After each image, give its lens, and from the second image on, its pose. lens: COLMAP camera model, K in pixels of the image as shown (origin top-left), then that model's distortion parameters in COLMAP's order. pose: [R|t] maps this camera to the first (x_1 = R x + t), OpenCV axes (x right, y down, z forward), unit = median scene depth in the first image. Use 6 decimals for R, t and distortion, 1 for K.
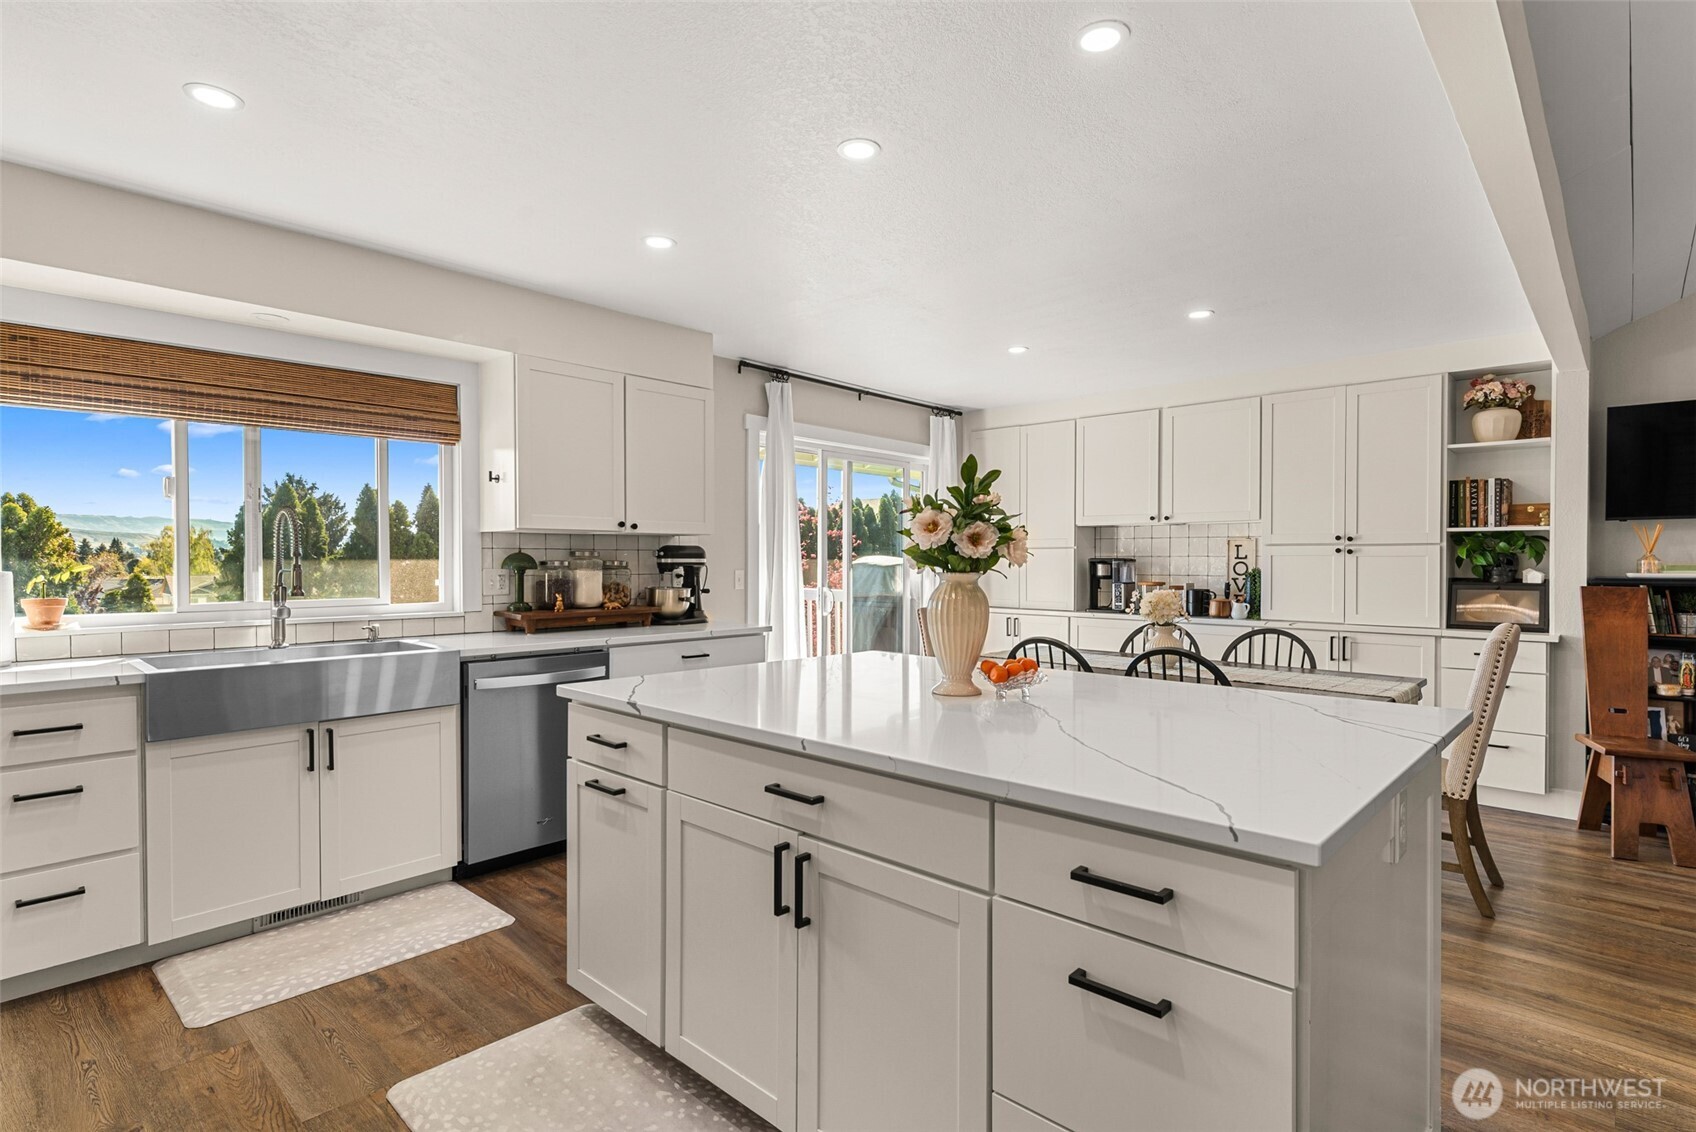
lens RADIAL K [[831.9, 0, 854.9], [0, 831.9, 569.6], [0, 0, 1]] dist [0.001459, 0.000664]
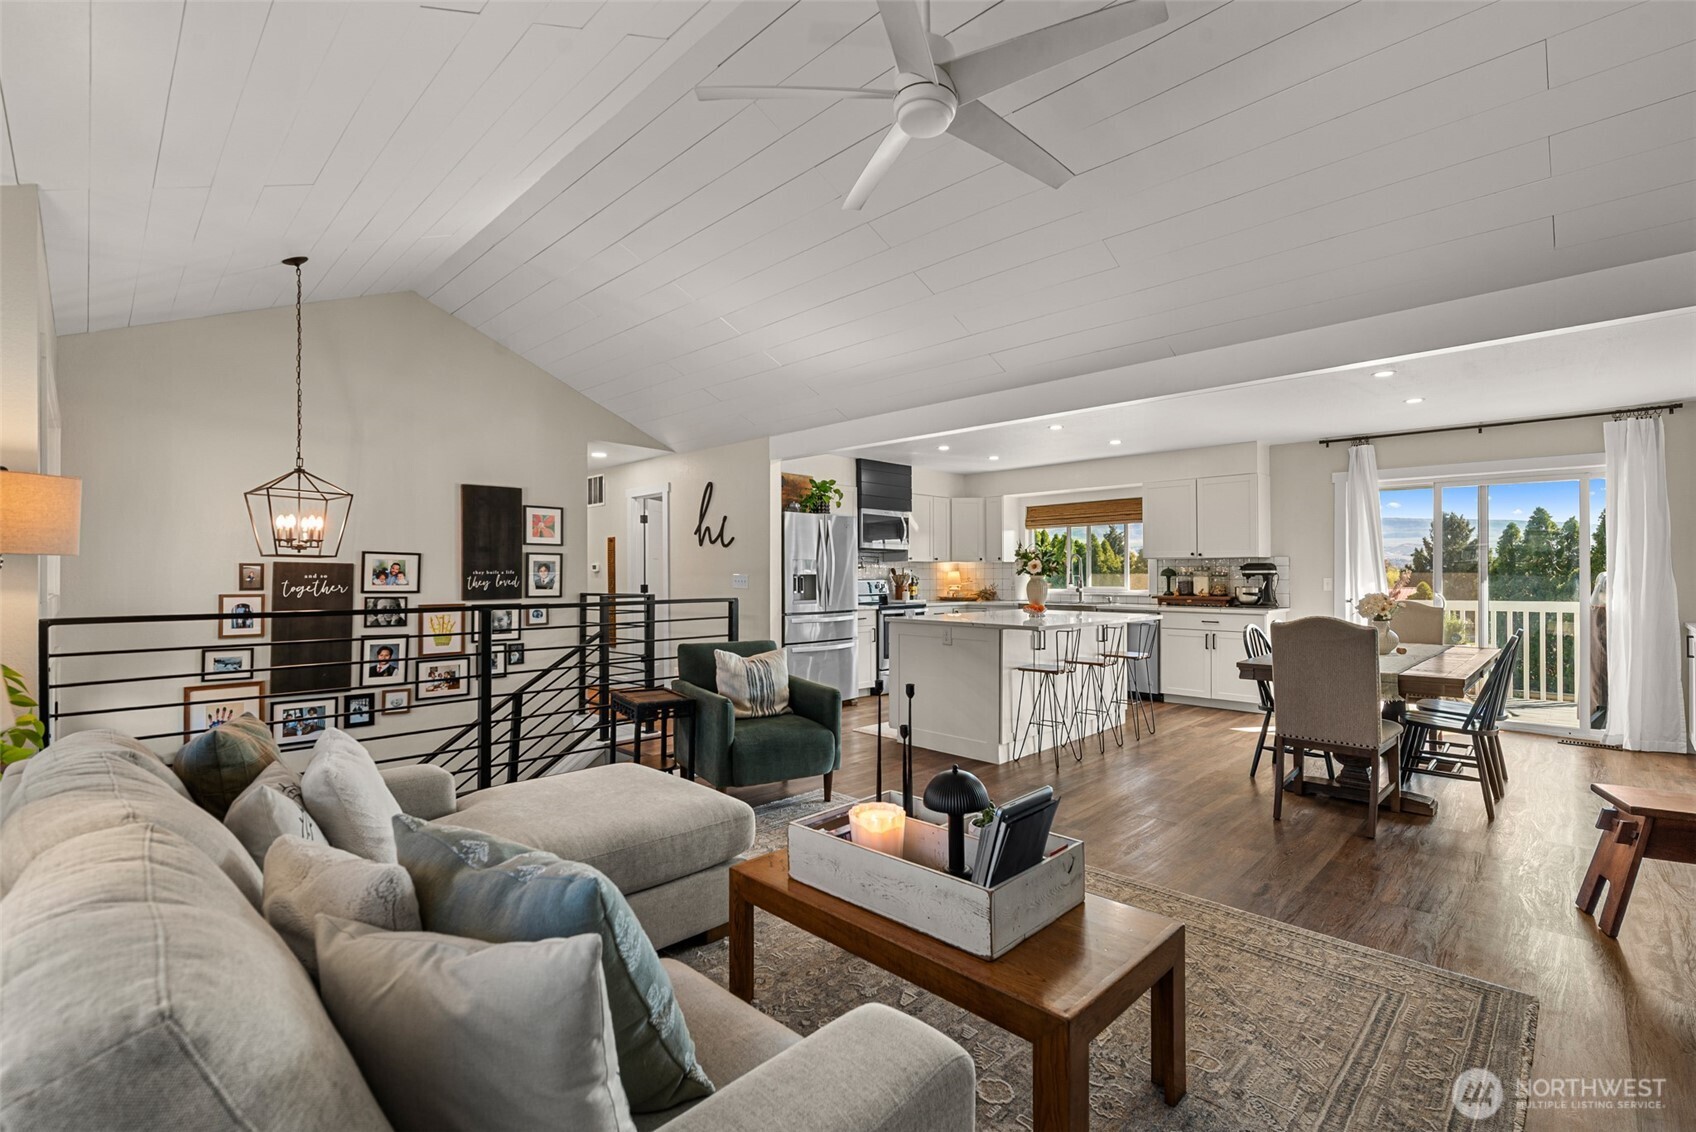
lens RADIAL K [[760.1, 0, 848.0], [0, 760.1, 566.0], [0, 0, 1]] dist [0.000921, 0.000048]
pose [[-0.030507, -0.012796, -0.999453, 1.947914], [-0.010373, 0.999868, -0.012485, 0.008427], [0.999481, 0.009986, -0.030636, 0.272846]]
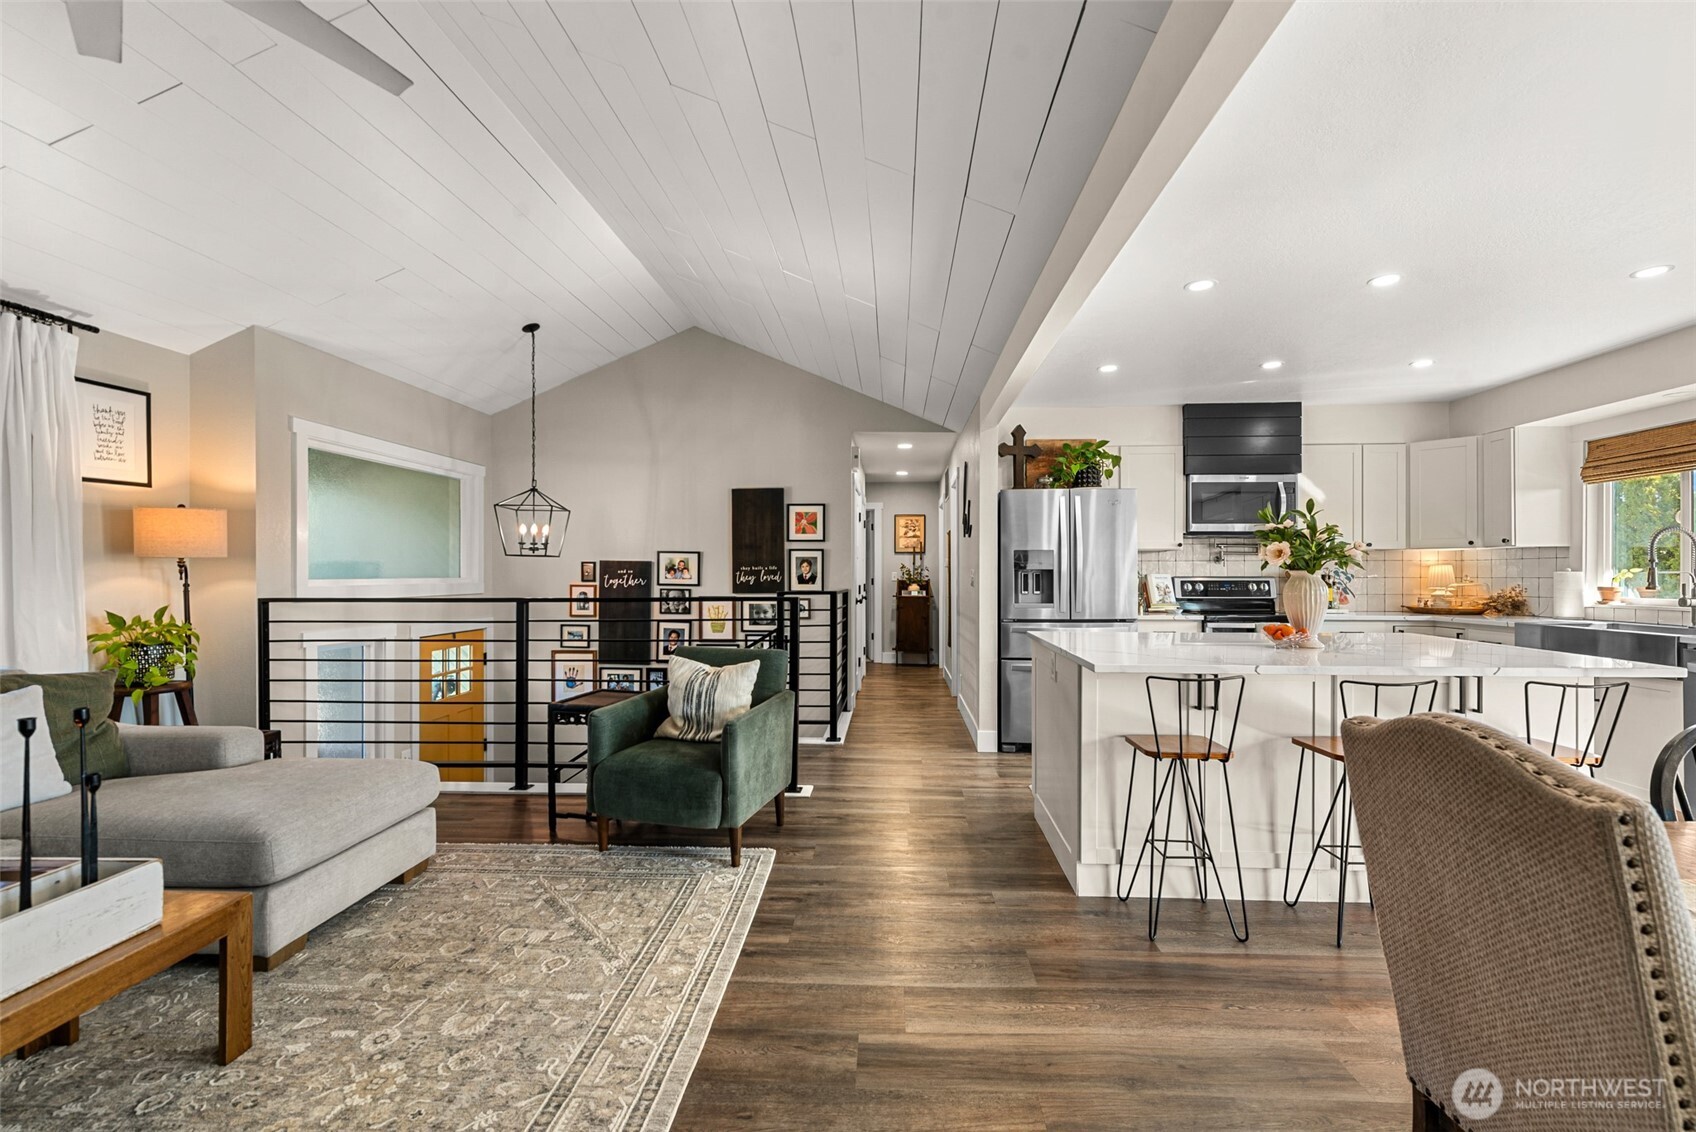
lens RADIAL K [[729.8, 0, 855.2], [0, 729.8, 572.7], [0, 0, 1]] dist [-0.000330, -0.000390]
pose [[-0.768446, 0.001631, -0.639912, 1.138891], [-0.007566, 0.999904, 0.011635, -0.002074], [0.639870, 0.013783, -0.768360, 1.030931]]
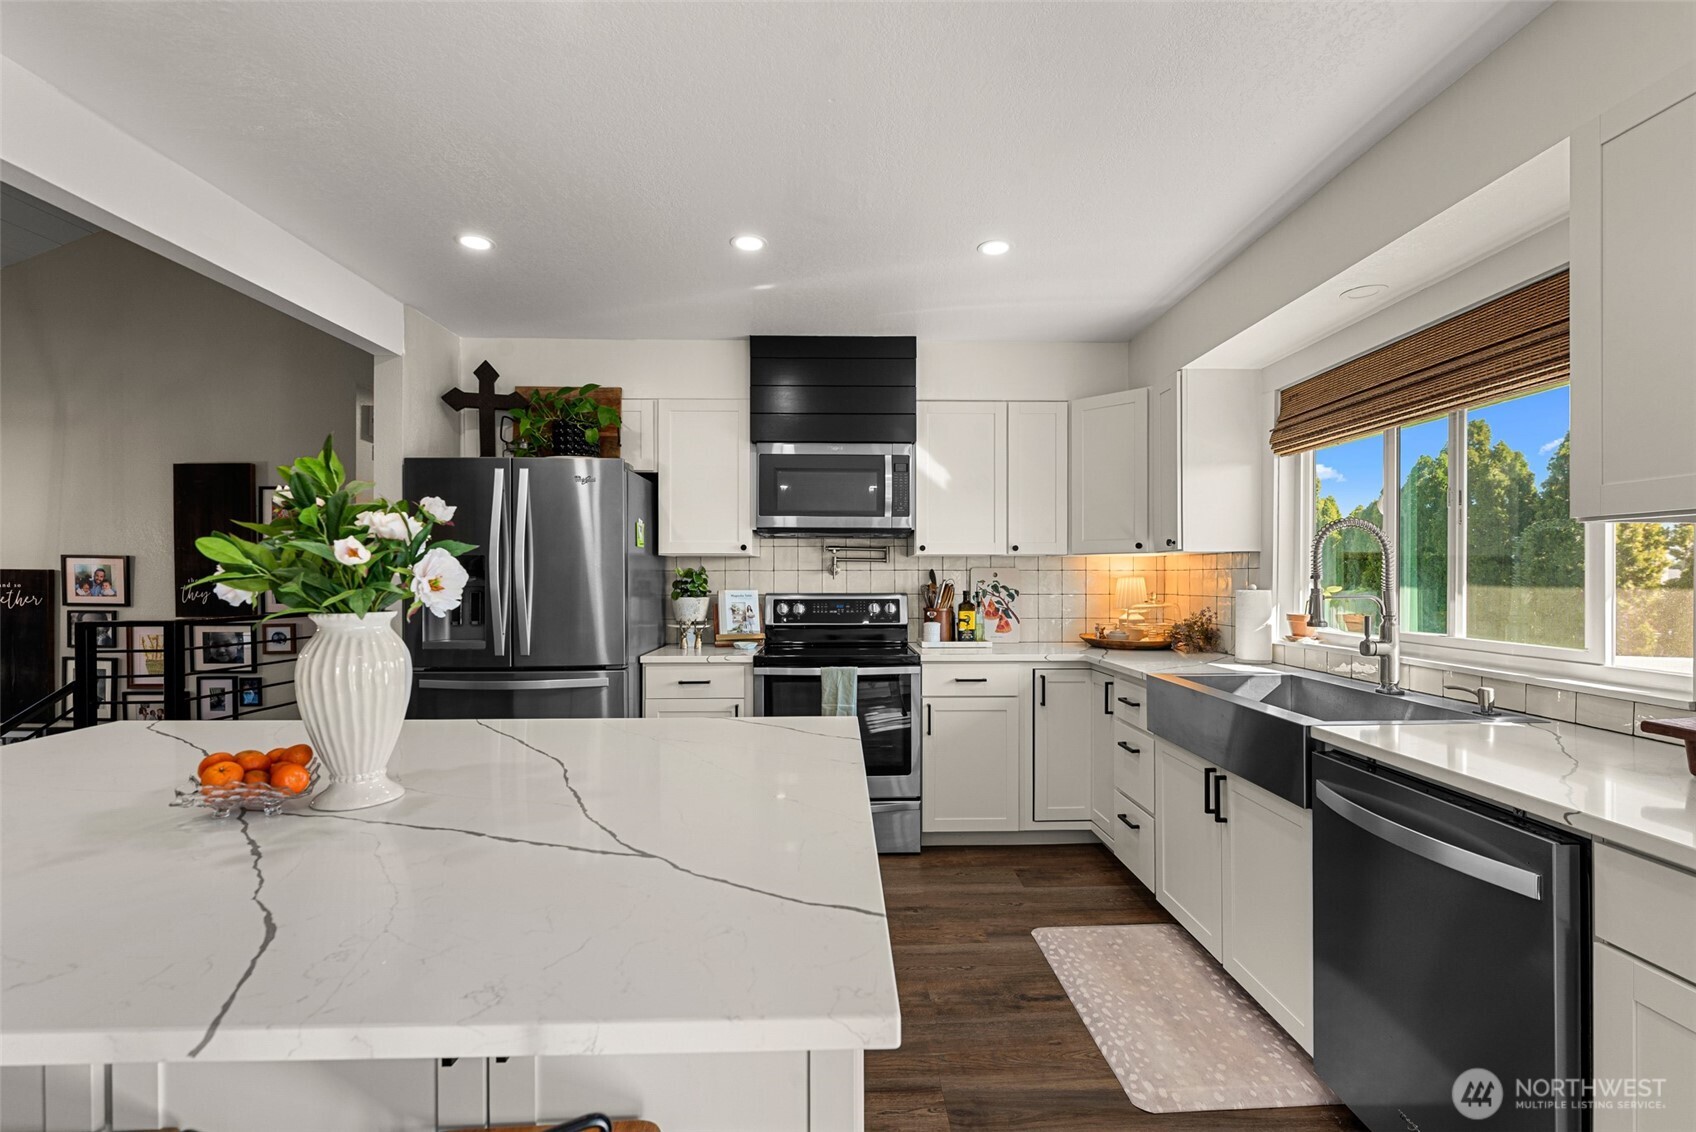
lens RADIAL K [[729.8, 0, 855.2], [0, 729.8, 572.7], [0, 0, 1]] dist [-0.000330, -0.000390]
pose [[-0.711890, 0.000189, -0.702291, 0.166682], [-0.007551, 0.999940, 0.007923, -0.023524], [0.702250, 0.010944, -0.711846, 1.134572]]
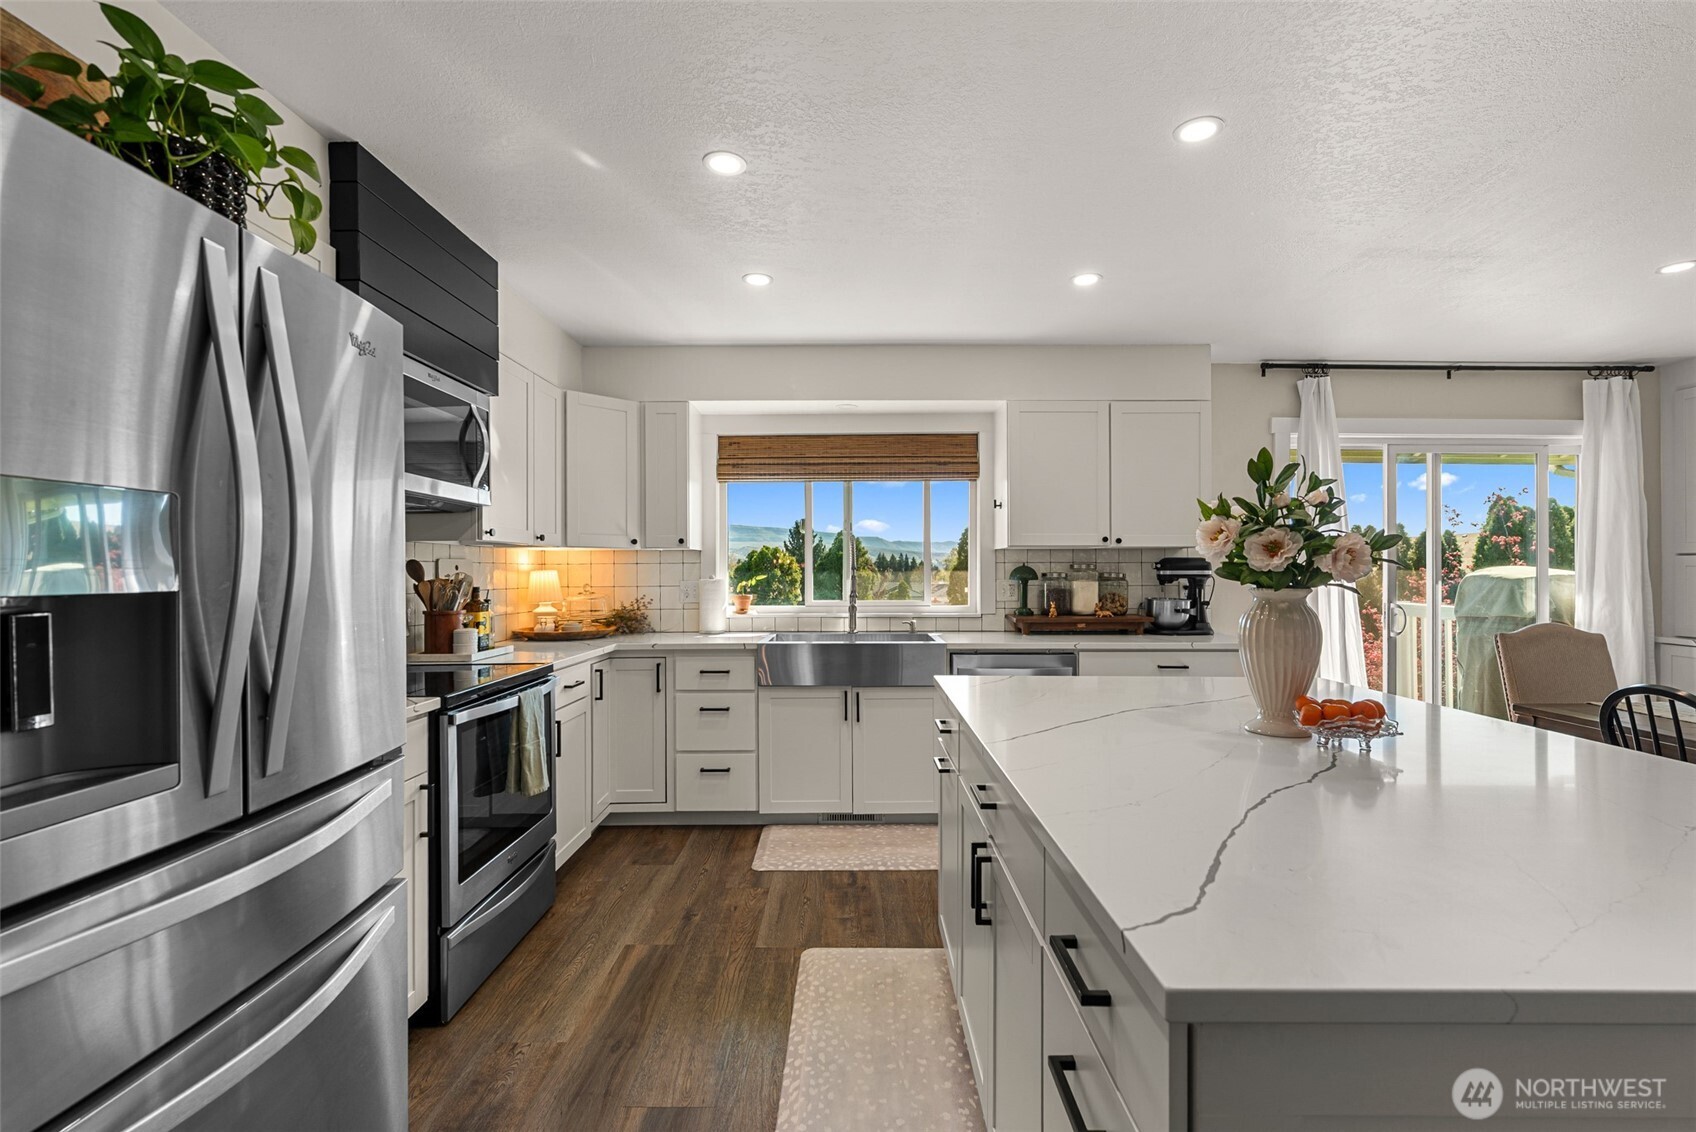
lens RADIAL K [[745.6, 0, 856.3], [0, 745.6, 568.0], [0, 0, 1]] dist [-0.000354, -0.000329]
pose [[0.682390, -0.004123, -0.730976, 0.258089], [-0.007517, 0.999892, -0.012657, -0.002642], [0.730949, 0.014132, 0.682285, 0.119821]]
